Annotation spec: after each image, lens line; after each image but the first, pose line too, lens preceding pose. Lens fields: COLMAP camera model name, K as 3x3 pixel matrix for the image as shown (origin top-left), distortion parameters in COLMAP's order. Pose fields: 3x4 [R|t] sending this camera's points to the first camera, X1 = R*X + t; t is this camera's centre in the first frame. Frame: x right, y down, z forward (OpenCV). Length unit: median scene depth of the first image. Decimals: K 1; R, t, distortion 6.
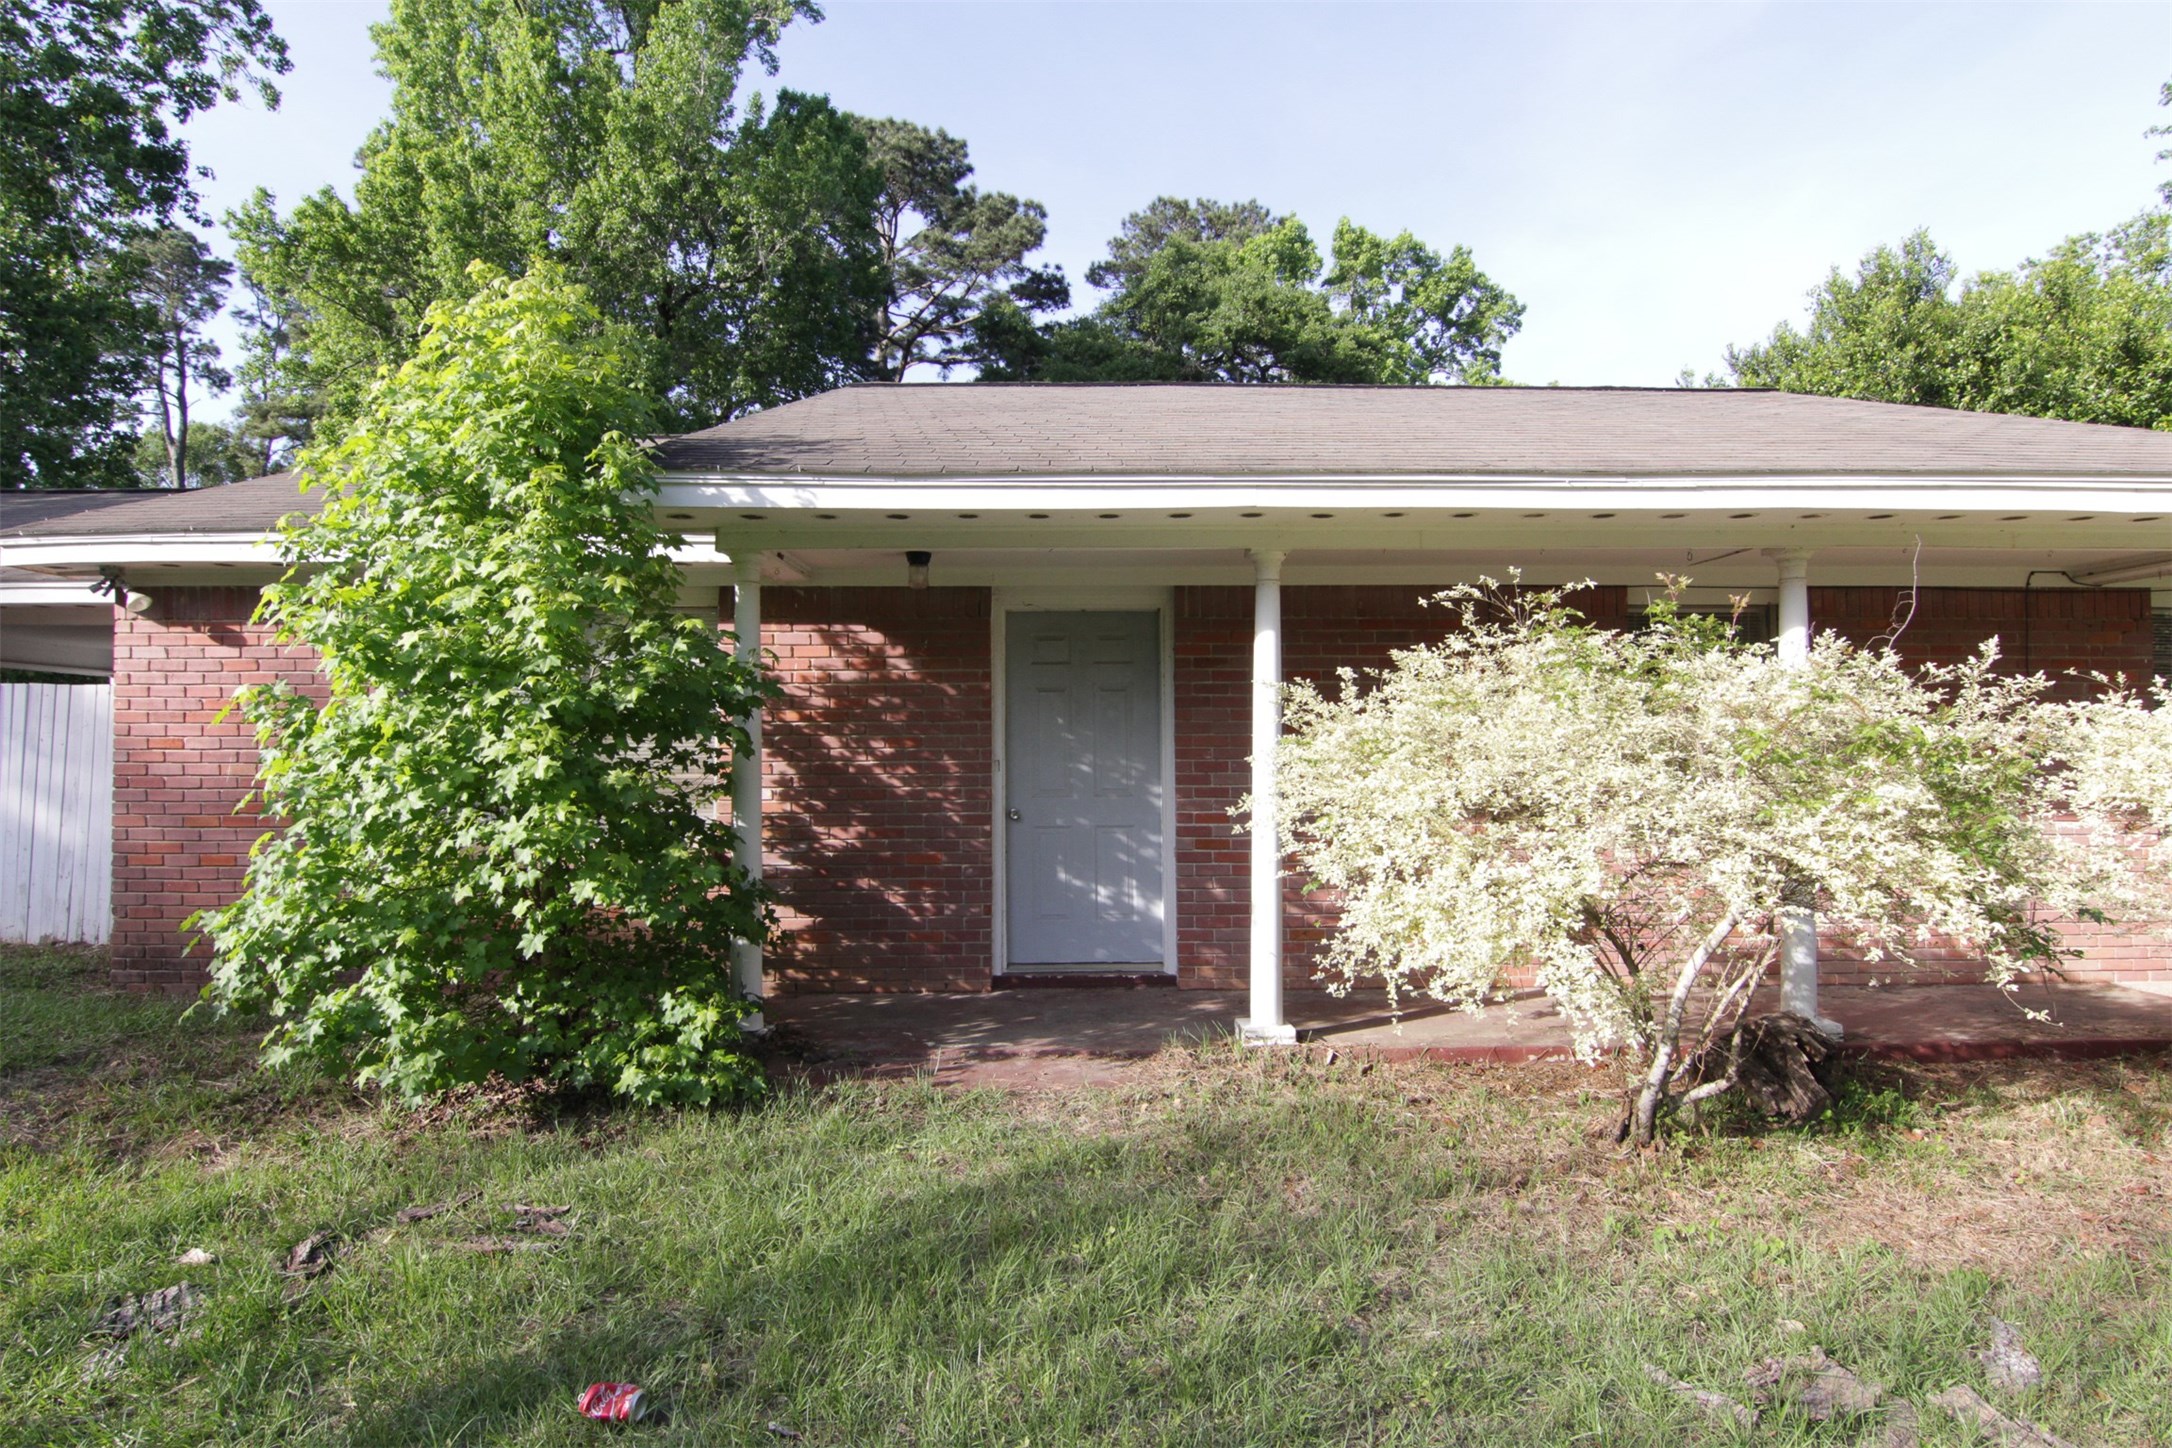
lens RADIAL K [[1105.5, 0, 1086.0], [0, 1105.5, 724.0], [0, 0, 1]] dist [0.003518, -0.018557]
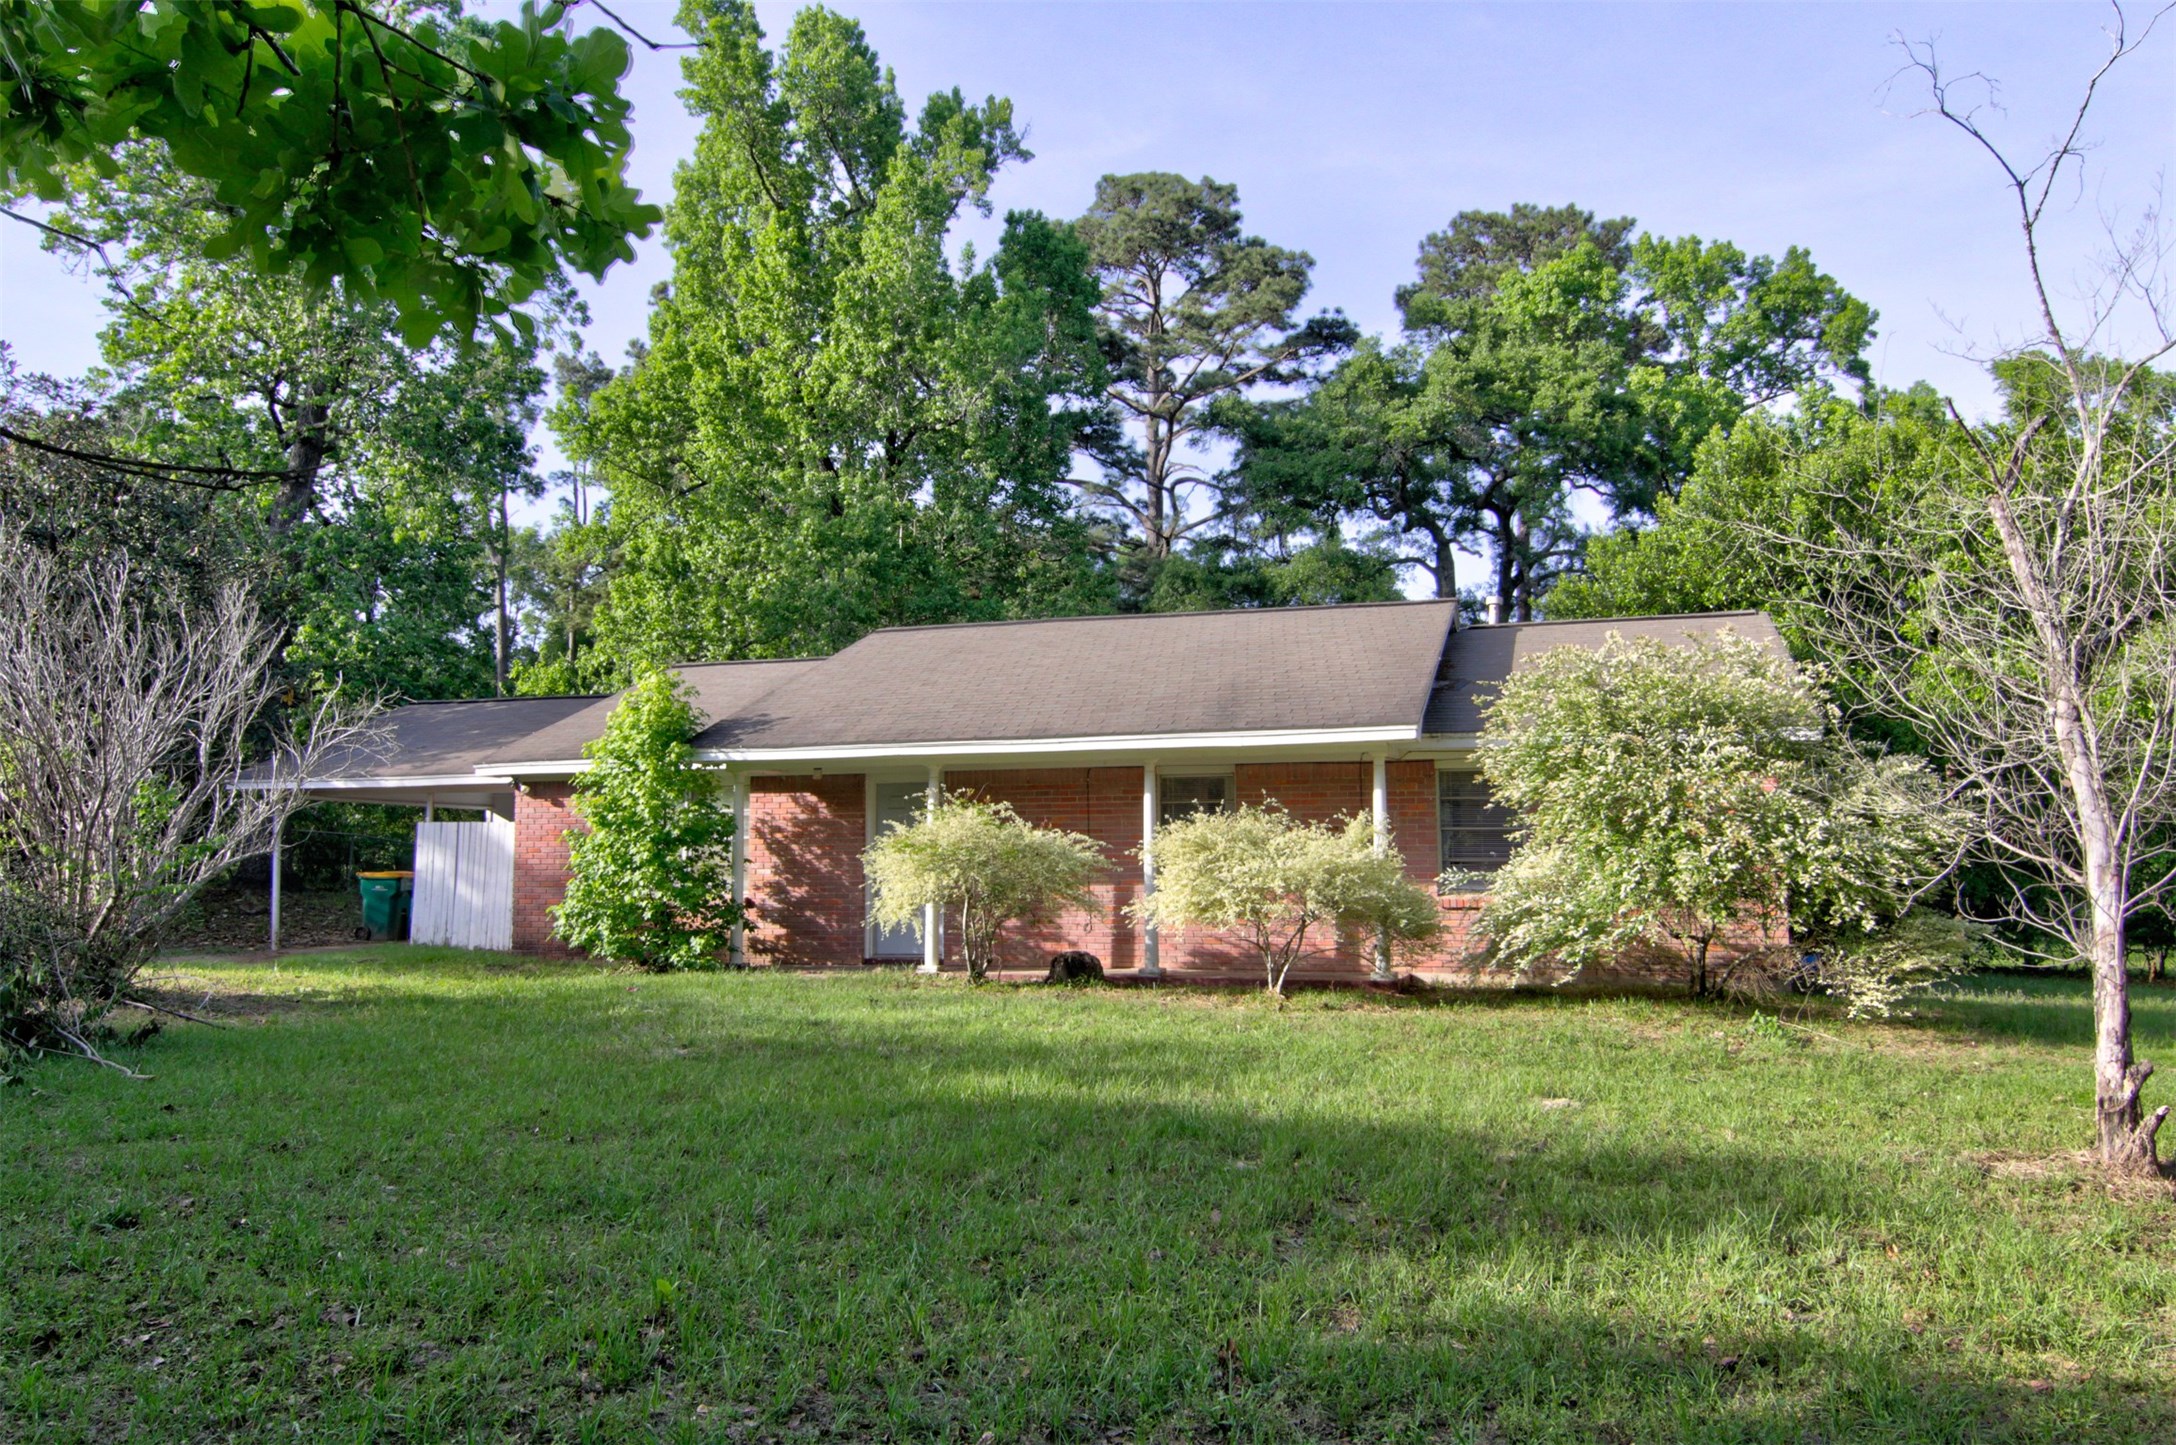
lens RADIAL K [[1533.9, 0, 1088.0], [0, 1533.9, 722.5], [0, 0, 1]] dist [0.000325, -0.000192]
pose [[0.950040, -0.032766, -0.310404, 1.245855], [0.011851, 0.997544, -0.069027, -0.013987], [0.311904, 0.061900, 0.948095, -1.669270]]
